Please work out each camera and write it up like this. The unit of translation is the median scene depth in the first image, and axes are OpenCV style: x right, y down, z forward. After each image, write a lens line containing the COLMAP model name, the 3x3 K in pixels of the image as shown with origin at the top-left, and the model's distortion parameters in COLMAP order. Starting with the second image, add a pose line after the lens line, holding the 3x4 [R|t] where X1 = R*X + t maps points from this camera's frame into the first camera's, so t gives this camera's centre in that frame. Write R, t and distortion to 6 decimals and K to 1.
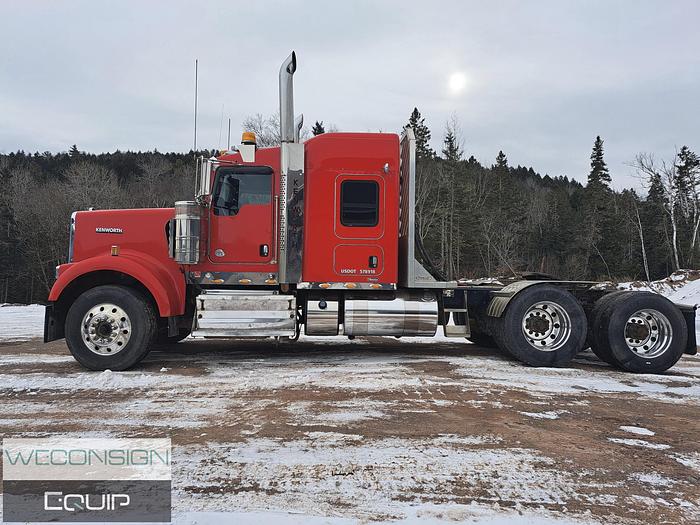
lens RADIAL K [[496.6, 0, 347.5], [0, 496.6, 260.4], [0, 0, 1]] dist [0.040195, -0.006848]
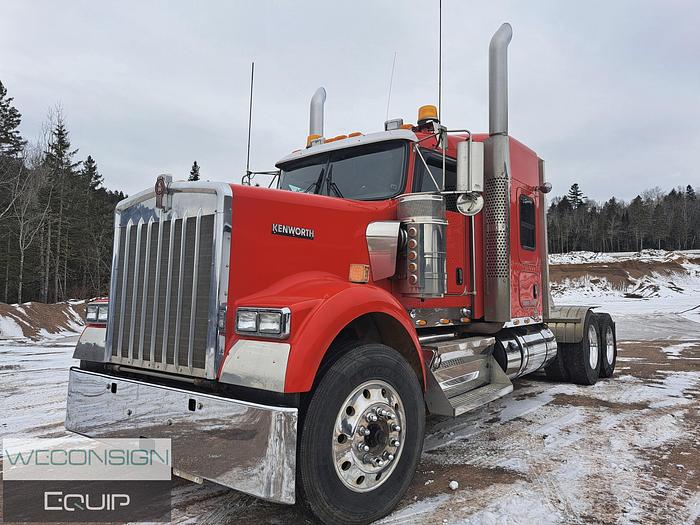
lens RADIAL K [[496.6, 0, 347.5], [0, 496.6, 260.4], [0, 0, 1]] dist [0.040195, -0.006848]
pose [[0.660638, 0.037235, 0.749781, -0.838052], [-0.013228, 0.999191, -0.037966, -0.013485], [-0.750588, 0.015164, 0.660596, 0.668776]]
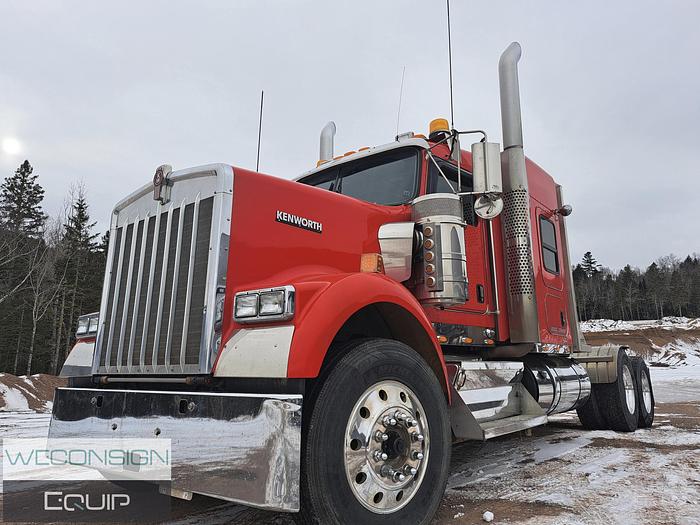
lens RADIAL K [[498.8, 0, 350.0], [0, 498.8, 262.5], [0, 0, 1]] dist [0.037383, -0.007131]
pose [[0.677857, 0.128448, 0.723886, -0.799558], [0.000791, 0.984491, -0.175431, 0.058563], [-0.735194, 0.119489, 0.667242, 0.699862]]
